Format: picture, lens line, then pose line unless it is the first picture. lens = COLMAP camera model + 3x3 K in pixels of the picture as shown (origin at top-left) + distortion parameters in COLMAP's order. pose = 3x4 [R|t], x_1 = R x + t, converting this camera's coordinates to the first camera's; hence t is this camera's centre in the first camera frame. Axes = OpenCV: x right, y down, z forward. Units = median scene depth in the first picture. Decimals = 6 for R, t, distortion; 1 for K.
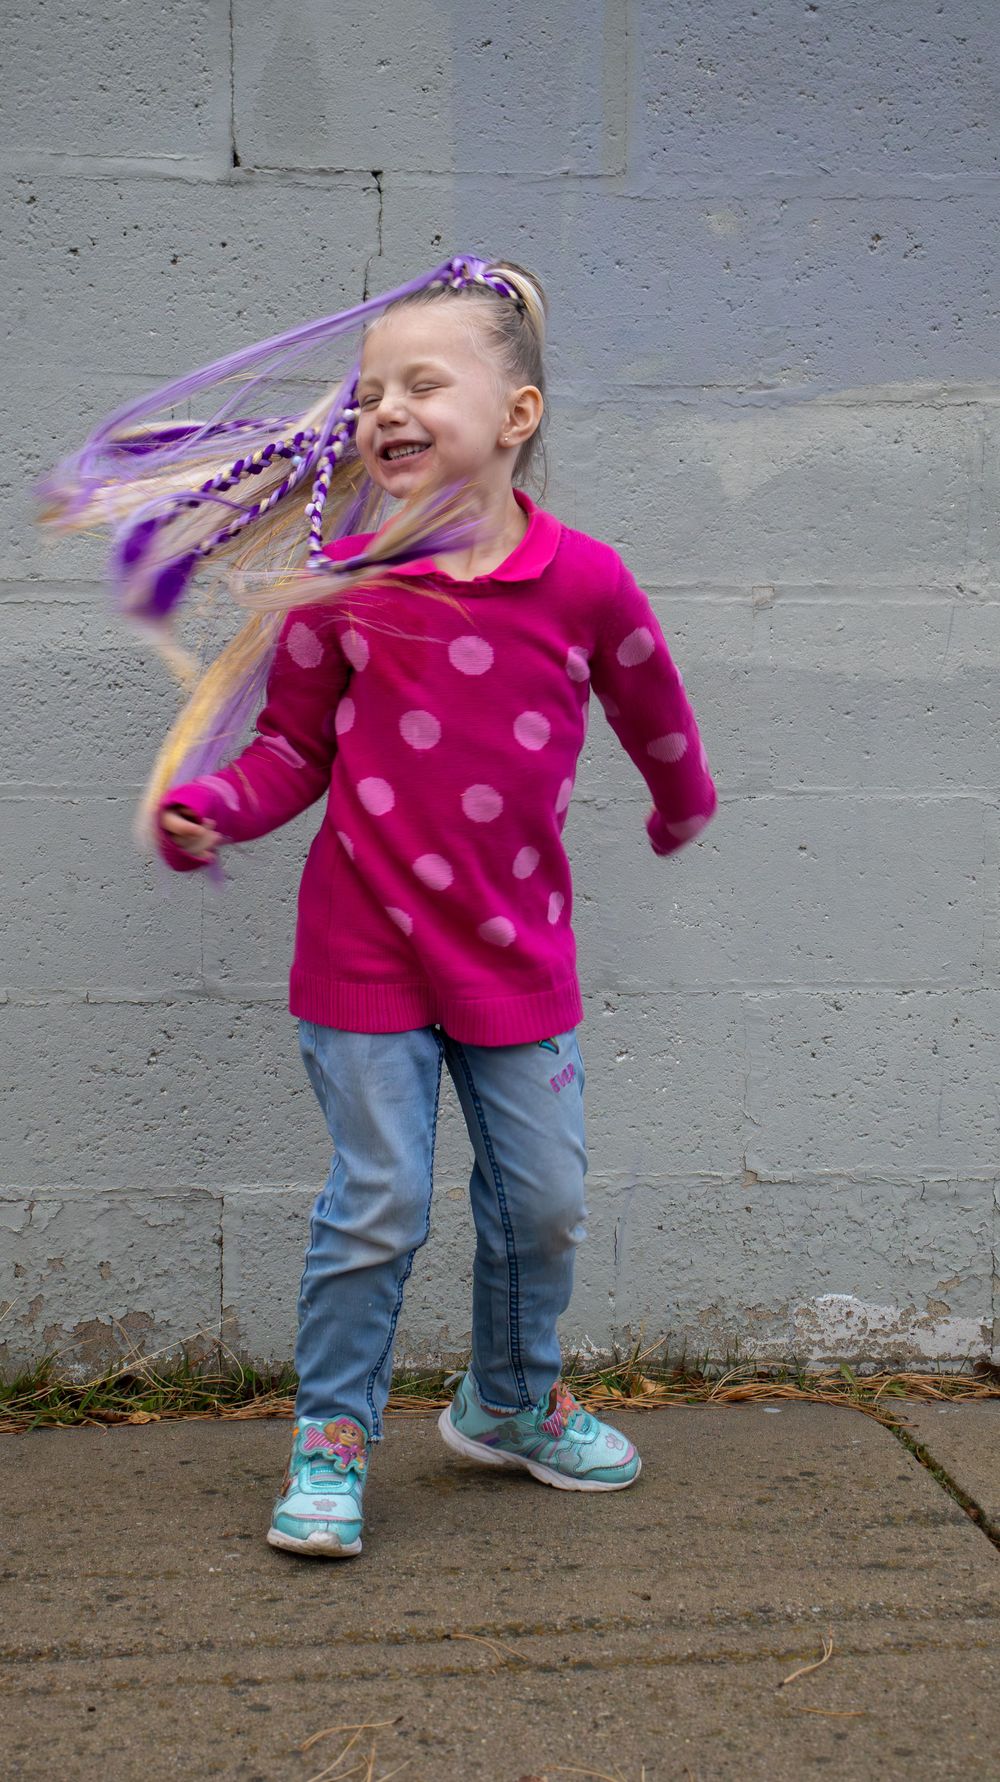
lens RADIAL K [[3749.4, 0, 534.1], [0, 3749.4, 937.7], [0, 0, 1]] dist [0.482928, 0.000000]
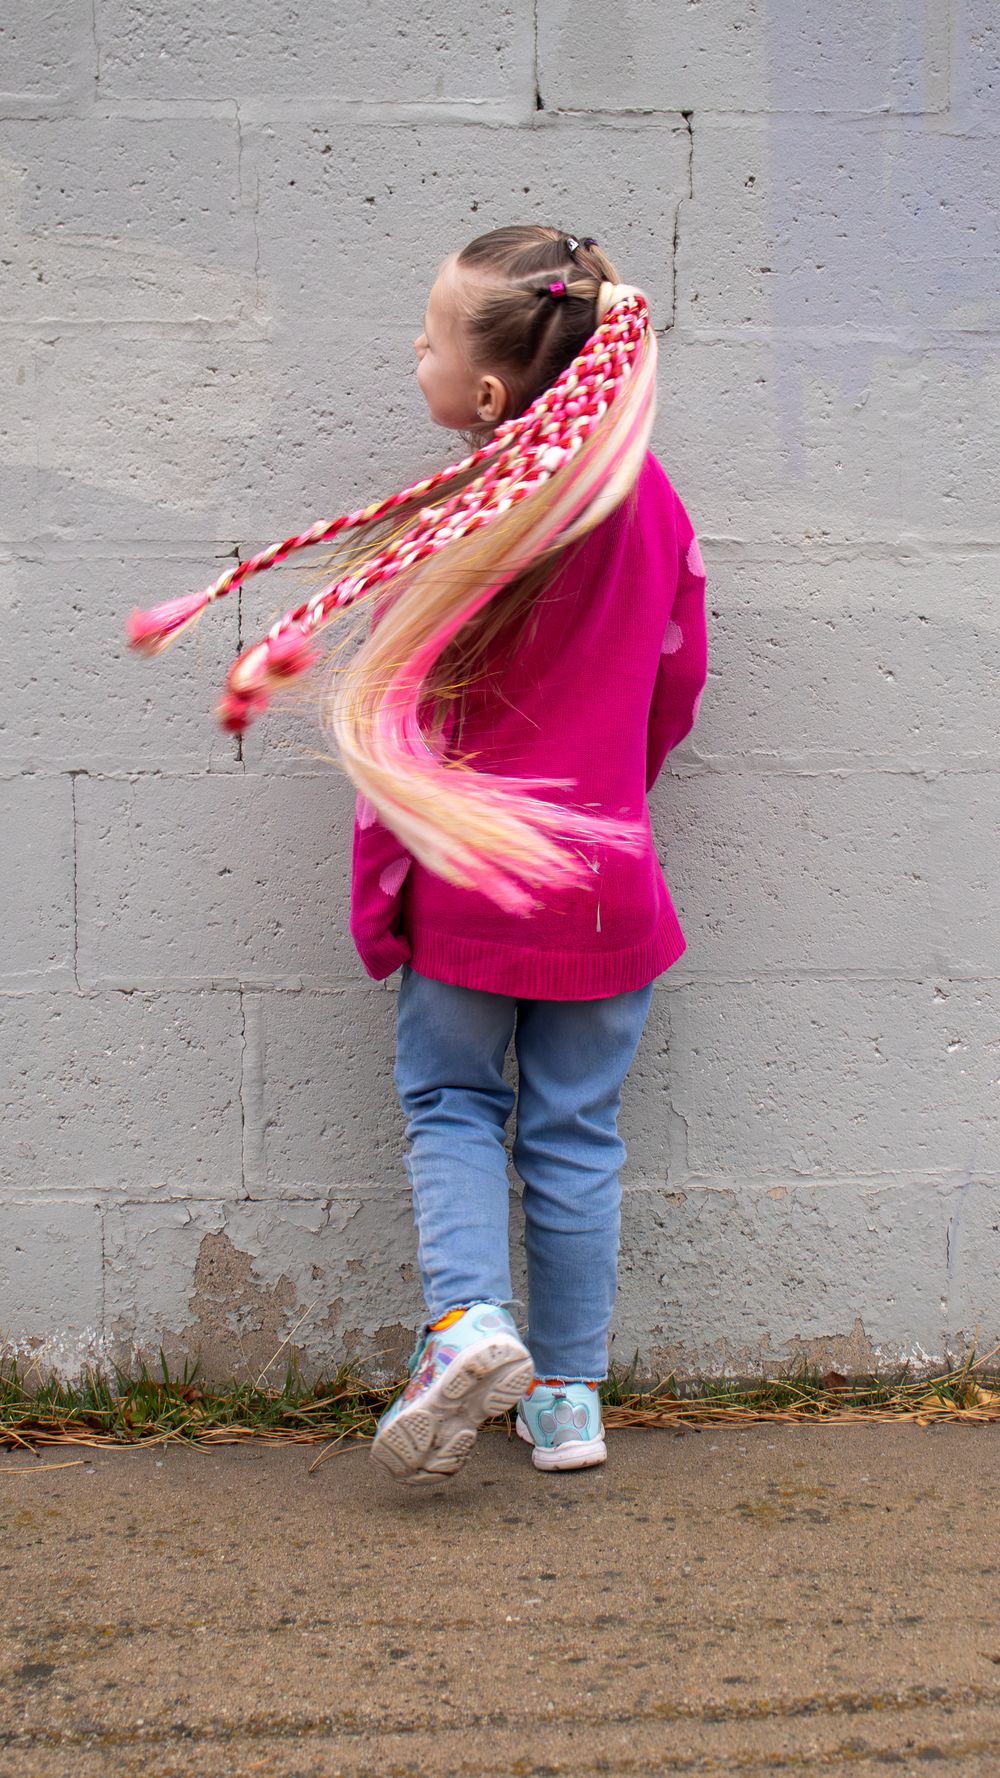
lens RADIAL K [[3649.3, 0, 502.0], [0, 3649.3, 889.7], [0, 0, 1]] dist [-0.160630, 0.000000]
pose [[0.995462, -0.006585, -0.094930, -0.002922], [0.005561, 0.999923, -0.011049, 0.002522], [0.094996, 0.010471, 0.995423, 0.106836]]
